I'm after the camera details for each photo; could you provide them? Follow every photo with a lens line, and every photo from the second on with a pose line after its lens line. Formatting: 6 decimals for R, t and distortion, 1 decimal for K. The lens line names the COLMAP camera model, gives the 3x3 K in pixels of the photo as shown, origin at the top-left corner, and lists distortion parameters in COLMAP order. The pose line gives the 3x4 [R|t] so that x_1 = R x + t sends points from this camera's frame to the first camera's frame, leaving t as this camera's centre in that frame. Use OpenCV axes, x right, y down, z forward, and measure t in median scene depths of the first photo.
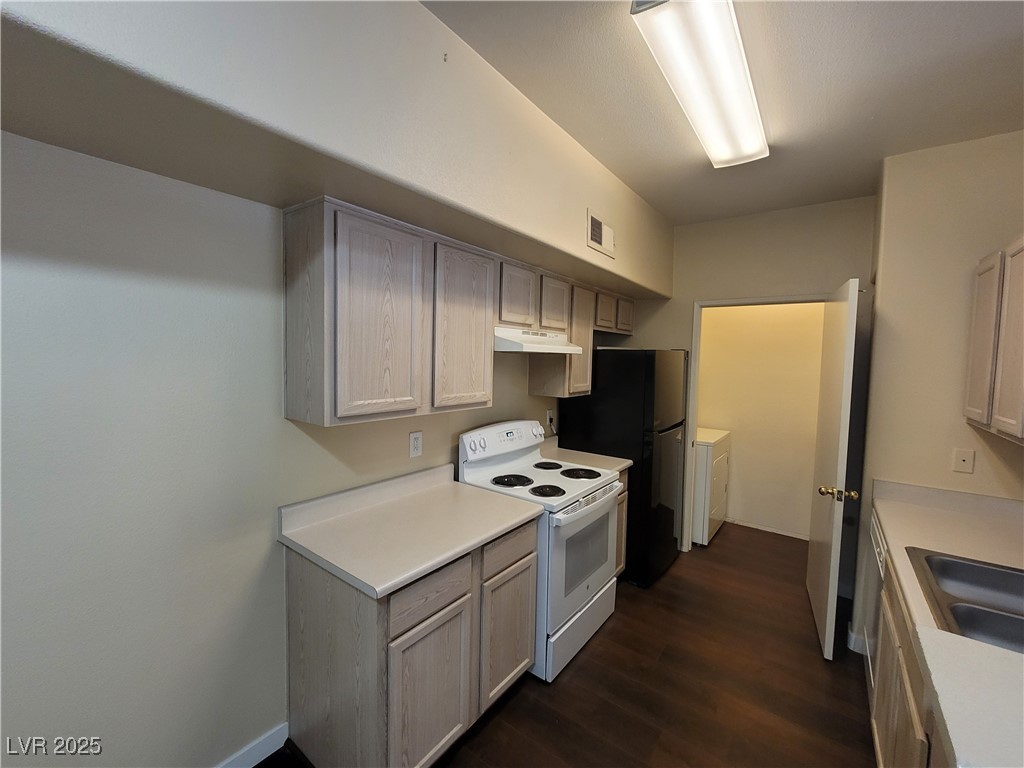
lens RADIAL K [[419.2, 0, 511.2], [0, 419.2, 380.2], [0, 0, 1]] dist [-0.017473, 0.004750]
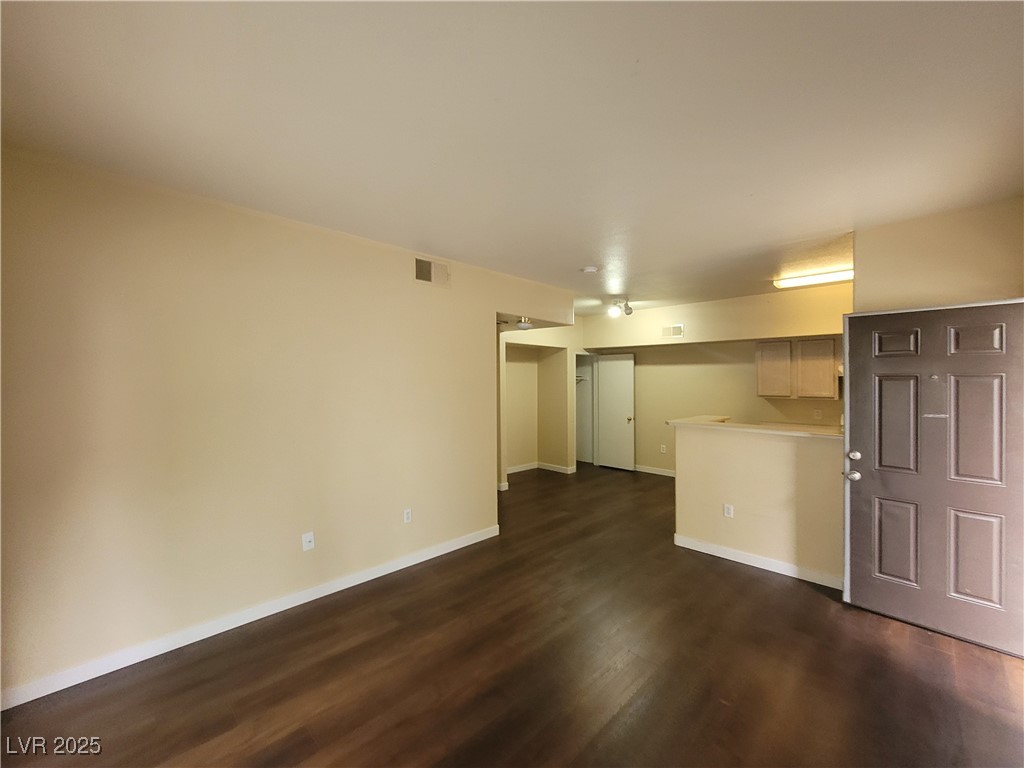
lens RADIAL K [[419.2, 0, 515.9], [0, 419.2, 380.6], [0, 0, 1]] dist [-0.017473, 0.004750]
pose [[-0.120855, -0.027726, -0.992283, 2.573266], [-0.056494, 0.998182, -0.021010, 0.110060], [0.991061, 0.053519, -0.122202, -0.529805]]
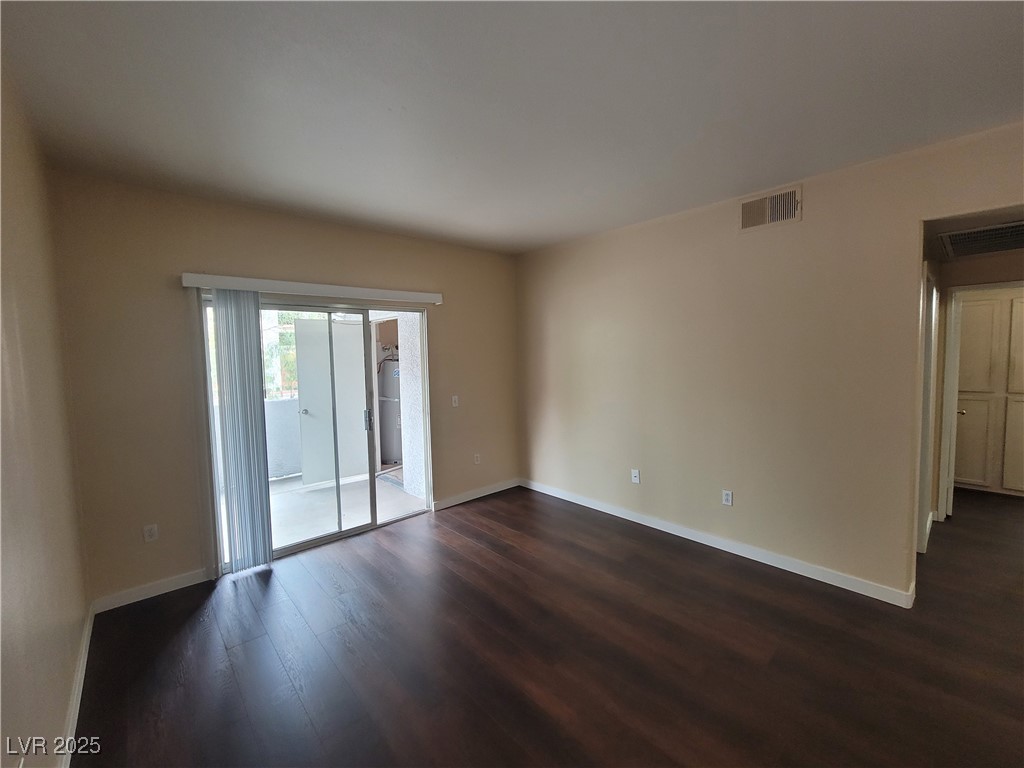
lens RADIAL K [[419.2, 0, 512.9], [0, 419.2, 383.8], [0, 0, 1]] dist [-0.017473, 0.004750]
pose [[-0.983721, -0.014996, 0.179076, 1.454295], [0.008081, 0.991812, 0.127448, 0.023861], [-0.179521, 0.126821, -0.975545, 0.451085]]
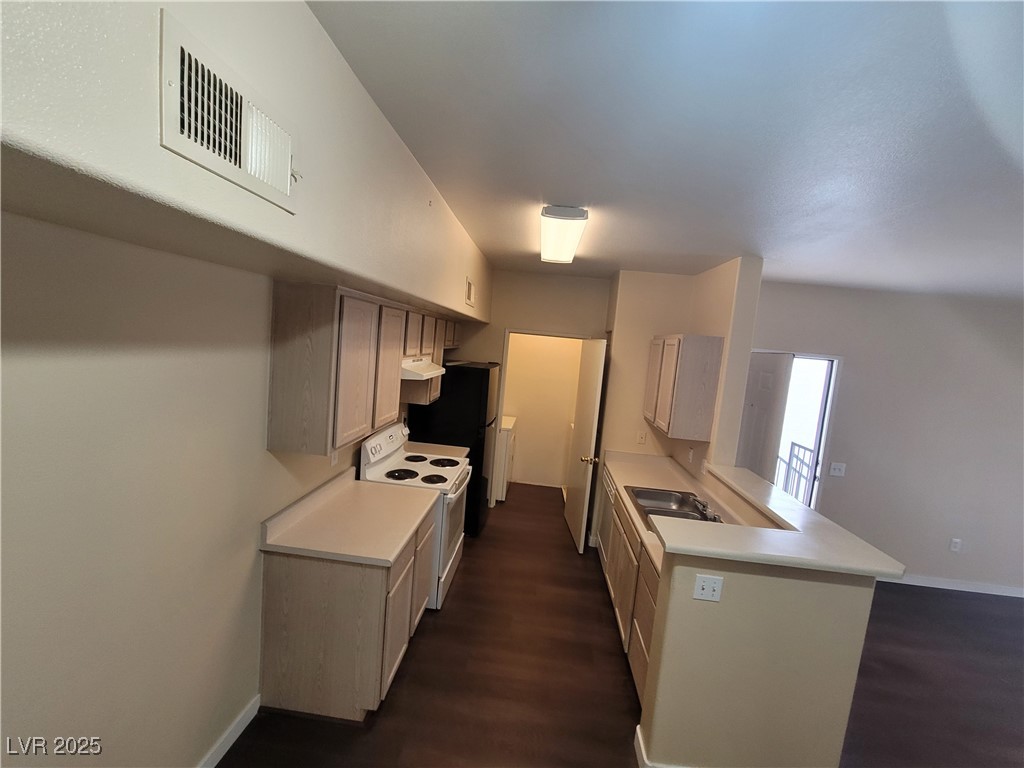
lens RADIAL K [[419.2, 0, 513.4], [0, 419.2, 379.9], [0, 0, 1]] dist [-0.017473, 0.004750]
pose [[0.839190, 0.002475, 0.543832, -0.466059], [-0.041014, 0.997430, 0.058749, -0.162119], [-0.542289, -0.071606, 0.837135, -0.290803]]
